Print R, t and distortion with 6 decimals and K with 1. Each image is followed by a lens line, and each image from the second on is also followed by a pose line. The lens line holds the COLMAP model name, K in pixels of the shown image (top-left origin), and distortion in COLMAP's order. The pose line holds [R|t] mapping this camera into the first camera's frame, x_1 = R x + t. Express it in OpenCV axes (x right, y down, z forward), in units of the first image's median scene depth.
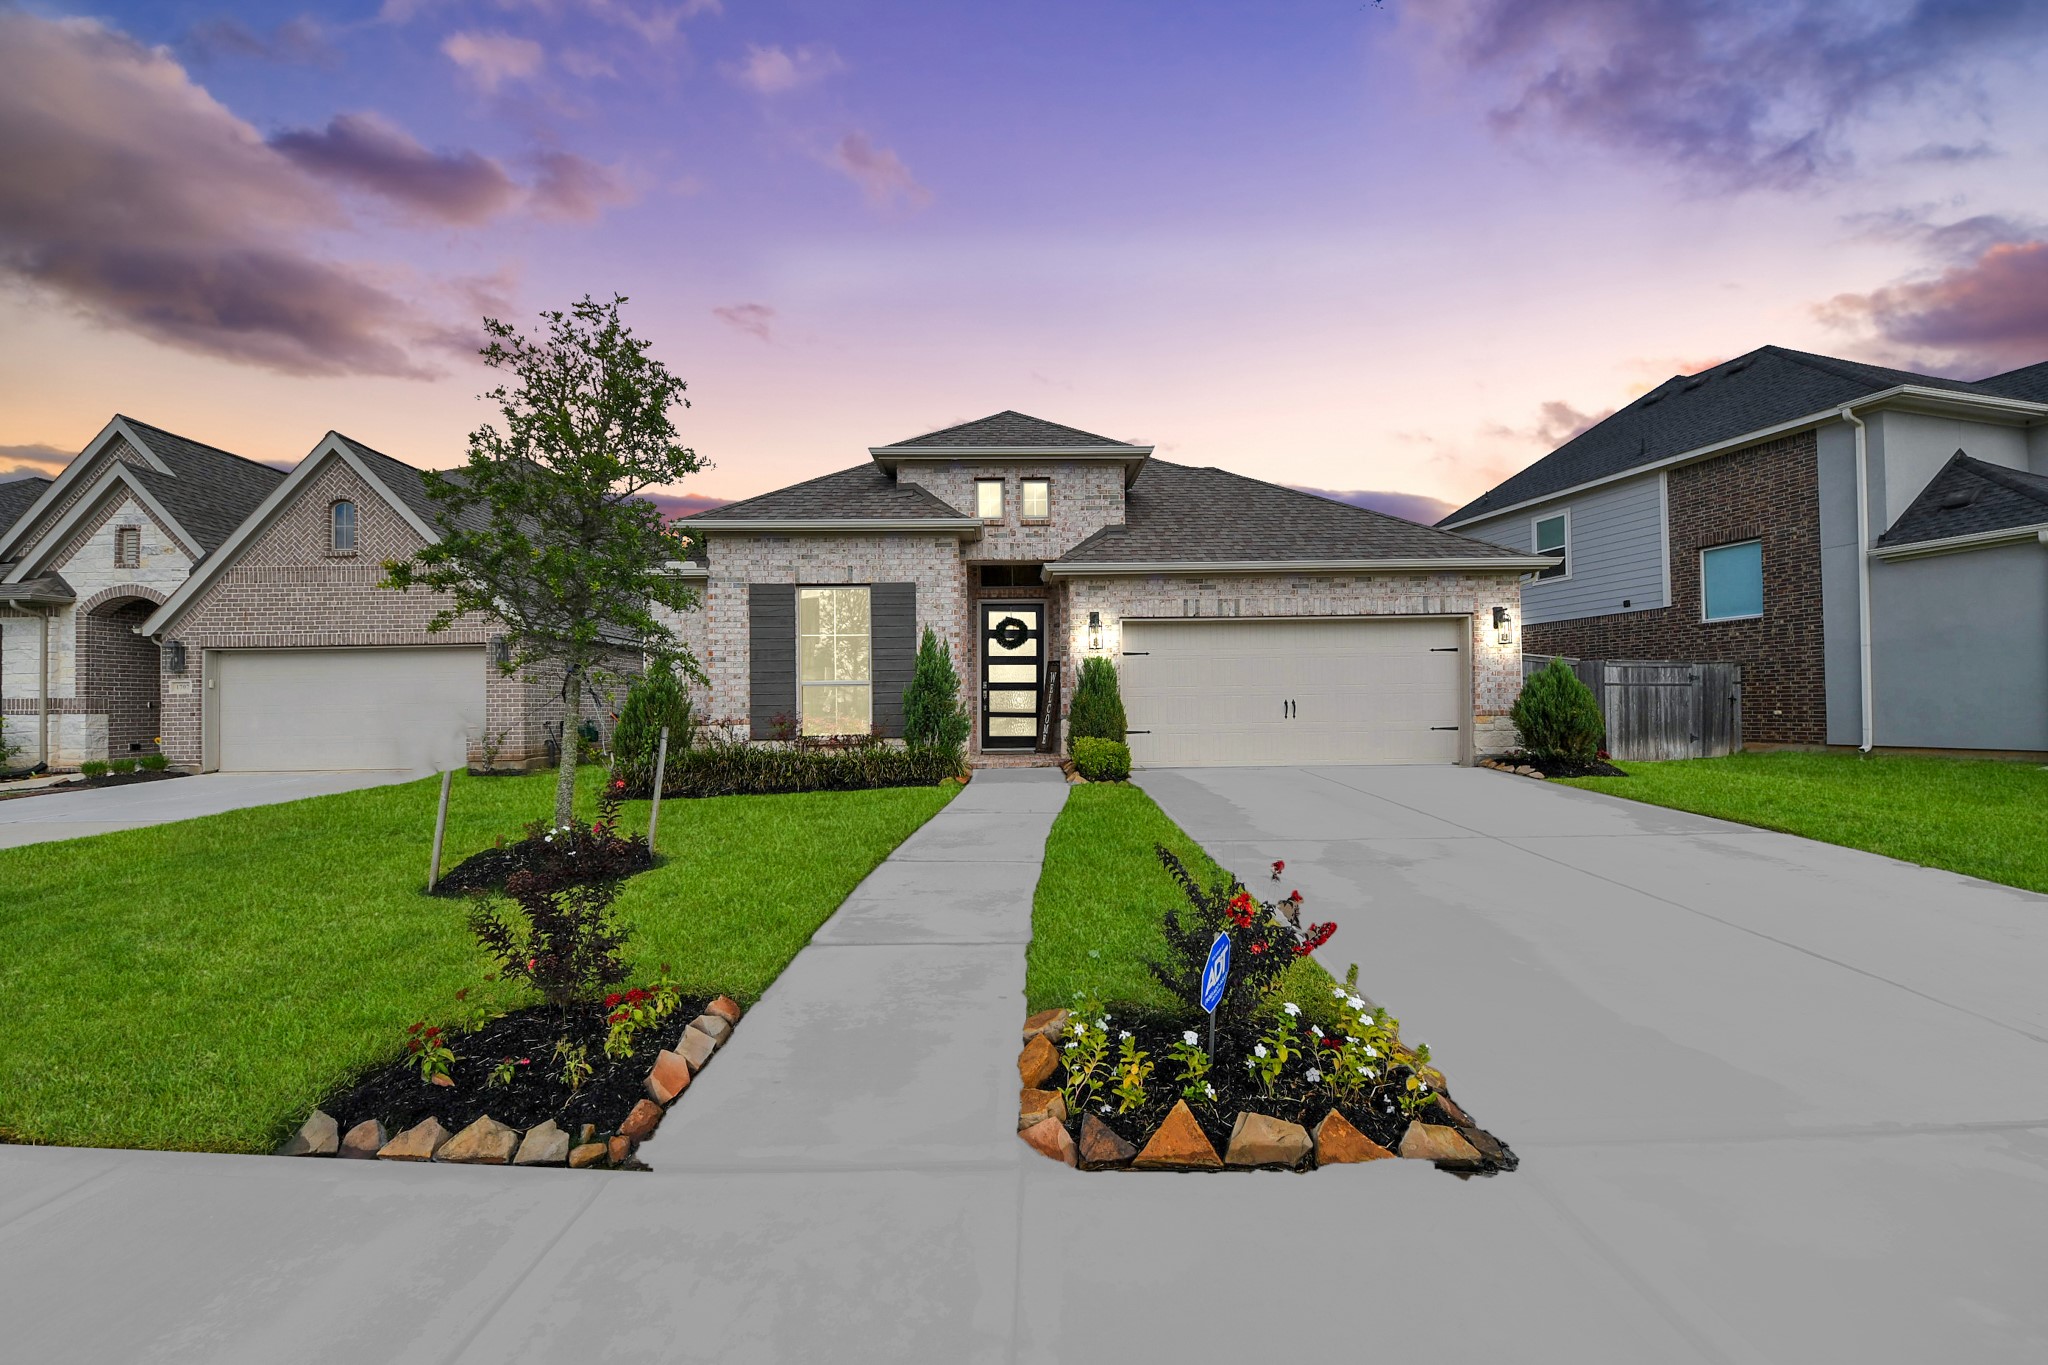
lens RADIAL K [[769.8, 0, 1021.9], [0, 769.8, 674.2], [0, 0, 1]] dist [0.020890, 0.000025]
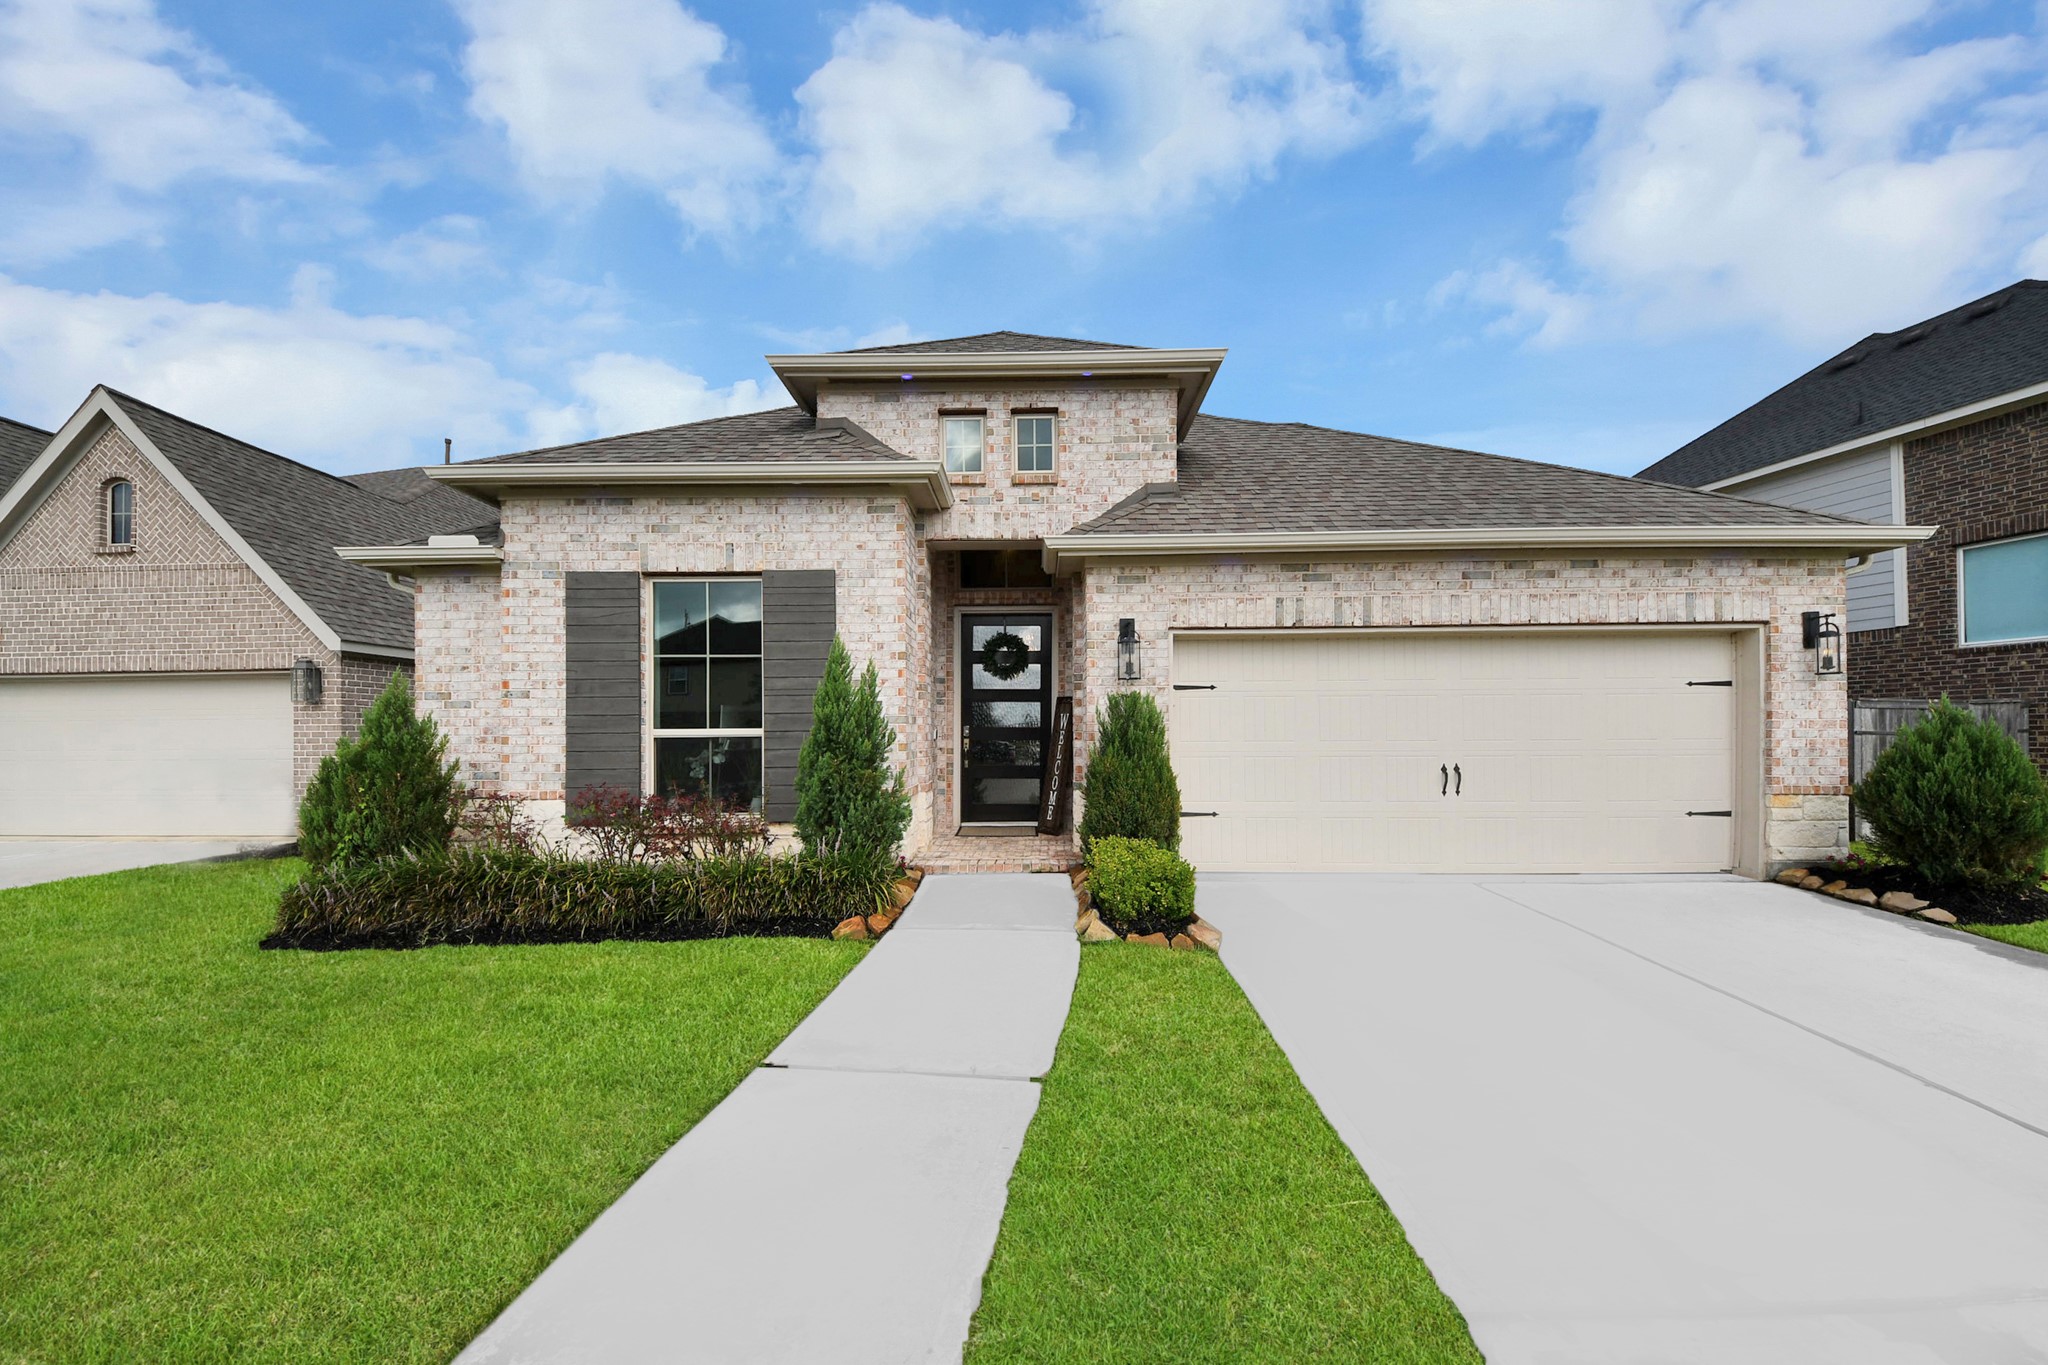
lens RADIAL K [[725.5, 0, 1015.4], [0, 725.5, 705.7], [0, 0, 1]] dist [-0.000507, -0.000069]
pose [[0.998590, 0.006013, -0.052749, 0.035738], [-0.005775, 0.999972, 0.004672, -0.013950], [0.052775, -0.004361, 0.998597, 0.414208]]
